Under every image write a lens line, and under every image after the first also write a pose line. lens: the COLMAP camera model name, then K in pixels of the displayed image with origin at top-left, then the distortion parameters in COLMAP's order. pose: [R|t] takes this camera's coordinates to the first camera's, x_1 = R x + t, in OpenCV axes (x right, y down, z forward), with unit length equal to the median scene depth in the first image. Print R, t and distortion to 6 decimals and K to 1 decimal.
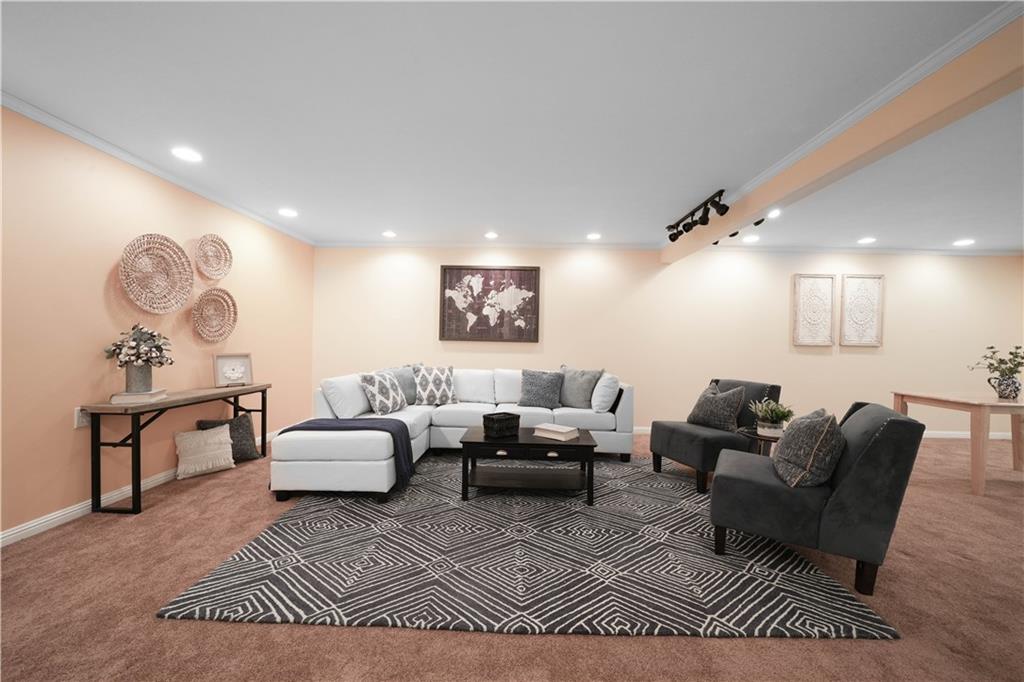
lens RADIAL K [[382.8, 0, 512.1], [0, 382.8, 339.0], [0, 0, 1]] dist [-0.014096, 0.000212]
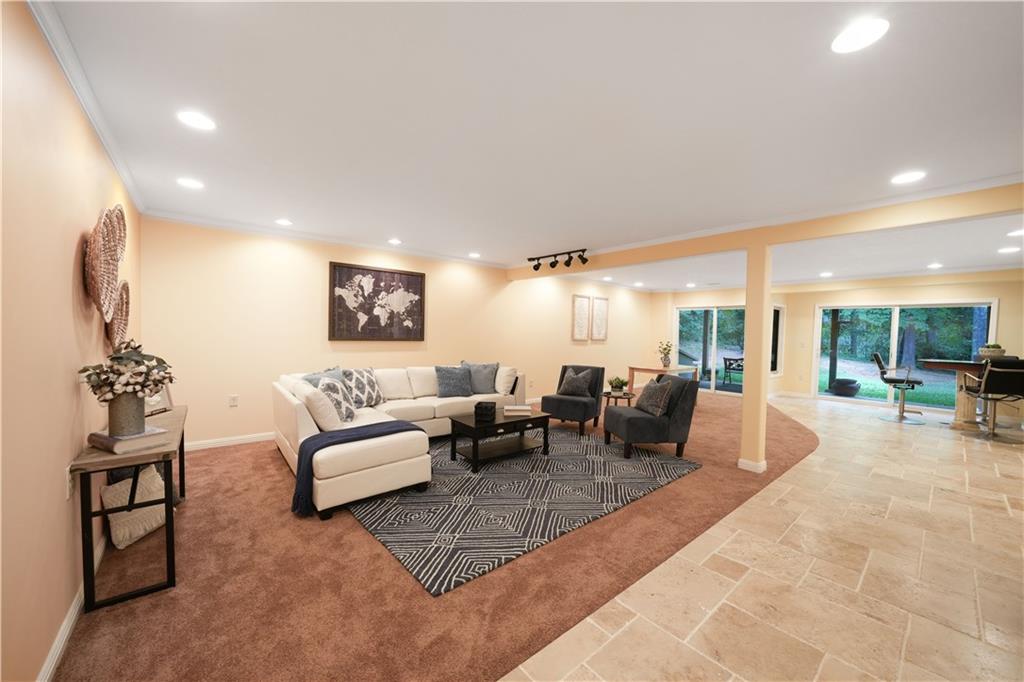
lens RADIAL K [[382.8, 0, 510.7], [0, 382.8, 342.1], [0, 0, 1]] dist [-0.014096, 0.000212]
pose [[0.749181, -0.019331, 0.662083, -0.493159], [-0.012473, 0.998985, 0.043281, -0.040509], [-0.662248, -0.040684, 0.748180, -0.010880]]
